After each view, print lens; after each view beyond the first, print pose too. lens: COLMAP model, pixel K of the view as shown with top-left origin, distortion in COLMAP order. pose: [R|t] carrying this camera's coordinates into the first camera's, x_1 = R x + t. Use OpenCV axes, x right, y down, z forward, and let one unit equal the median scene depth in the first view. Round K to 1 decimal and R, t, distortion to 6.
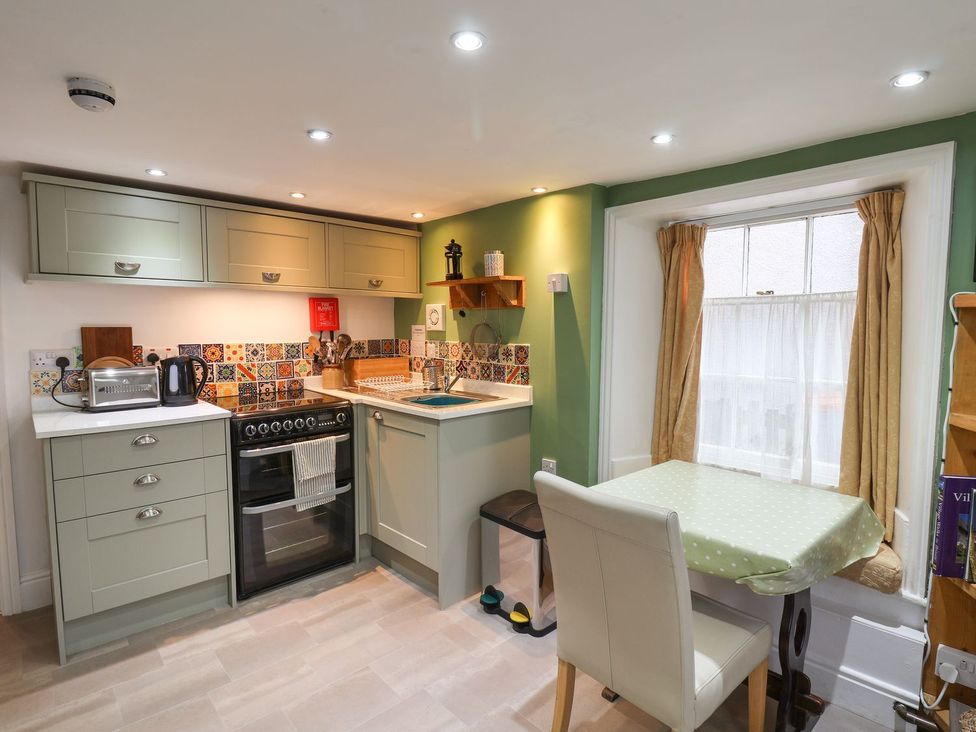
lens RADIAL K [[517.3, 0, 494.1], [0, 517.3, 363.9], [0, 0, 1]] dist [0.006747, -0.016671]
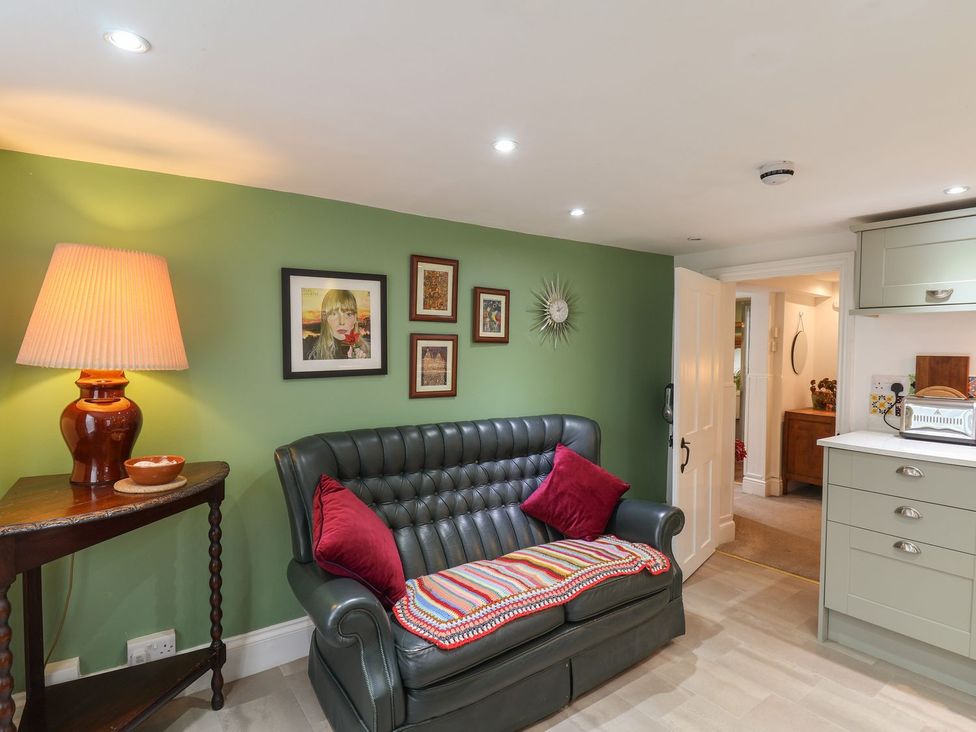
lens RADIAL K [[531.5, 0, 490.6], [0, 531.5, 361.8], [0, 0, 1]] dist [0.002490, -0.011770]
pose [[-0.114393, 0.023140, -0.993166, 0.300865], [-0.083871, 0.995935, 0.032865, -0.018696], [0.989889, 0.087057, -0.111987, 0.232500]]
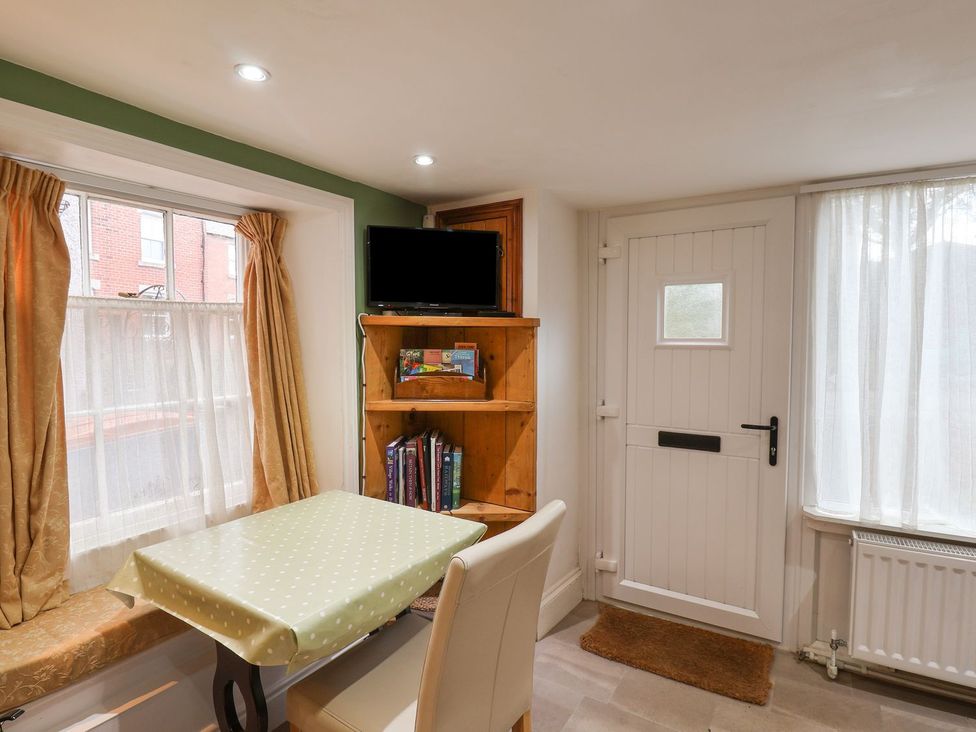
lens RADIAL K [[518.5, 0, 489.6], [0, 518.5, 368.6], [0, 0, 1]] dist [0.003270, -0.014192]
pose [[-0.256729, -0.052586, 0.965052, -0.277880], [0.074903, 0.994433, 0.074113, -0.038378], [-0.963577, 0.091312, -0.251361, 0.559742]]
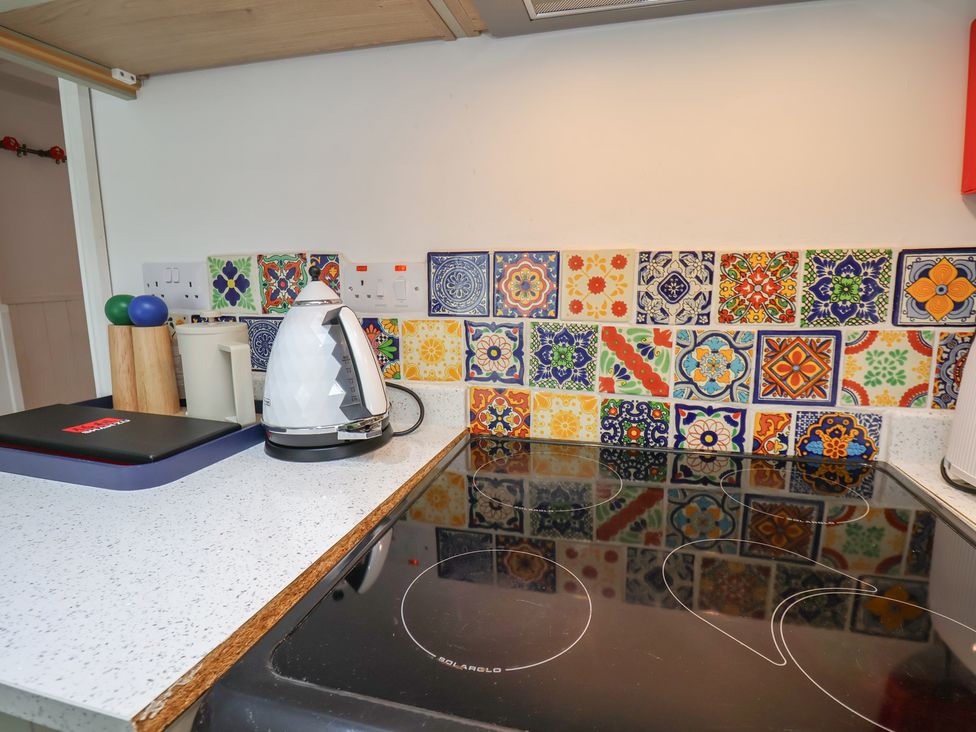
lens RADIAL K [[518.5, 0, 489.6], [0, 518.5, 368.6], [0, 0, 1]] dist [0.003270, -0.014192]
pose [[0.525521, 0.135900, -0.839856, -0.303188], [-0.065967, 0.990697, 0.119031, -0.007358], [0.848219, -0.007151, 0.529597, 0.821145]]
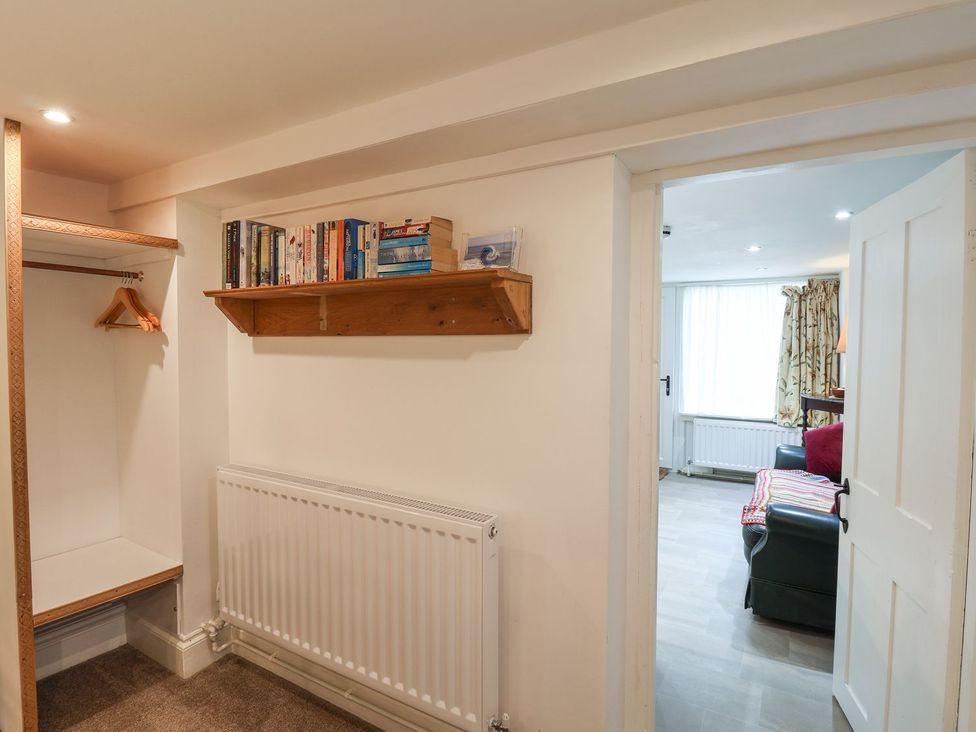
lens RADIAL K [[518.5, 0, 489.6], [0, 518.5, 368.6], [0, 0, 1]] dist [0.003270, -0.014192]
pose [[-0.281125, -0.049957, 0.958370, -1.251245], [0.070574, 0.994864, 0.072561, -0.086419], [-0.957073, 0.088035, -0.276155, 1.097580]]
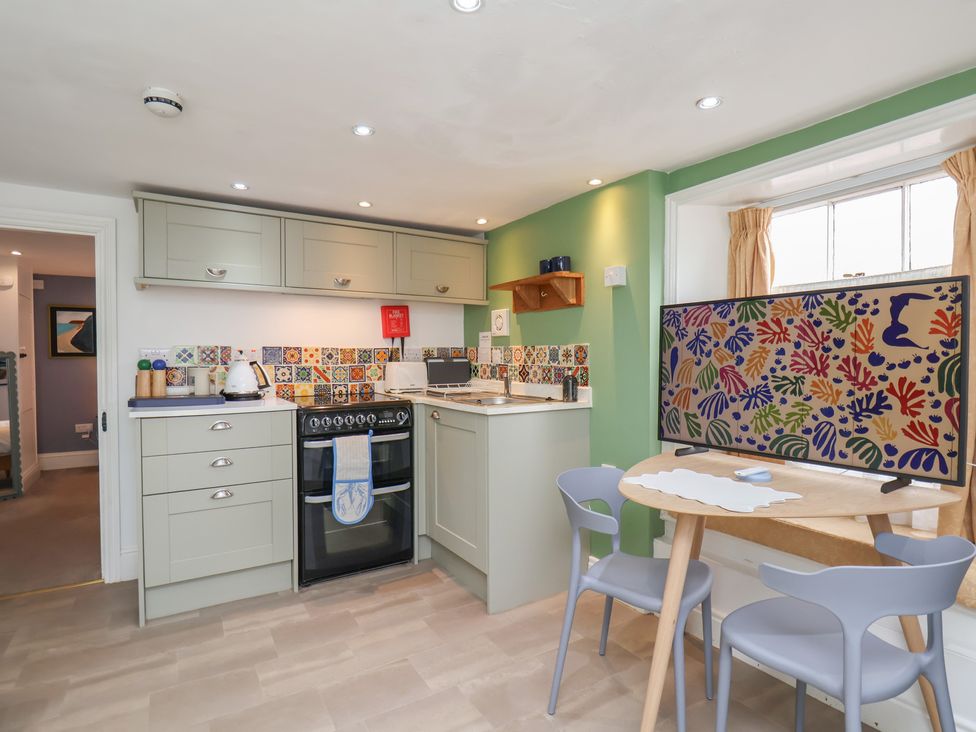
lens RADIAL K [[518.5, 0, 489.6], [0, 518.5, 368.6], [0, 0, 1]] dist [0.003270, -0.014192]
pose [[0.979412, 0.000295, -0.201872, 0.078226], [-0.011200, 0.998538, -0.052881, 0.058406], [0.201562, 0.054053, 0.977983, 0.025054]]
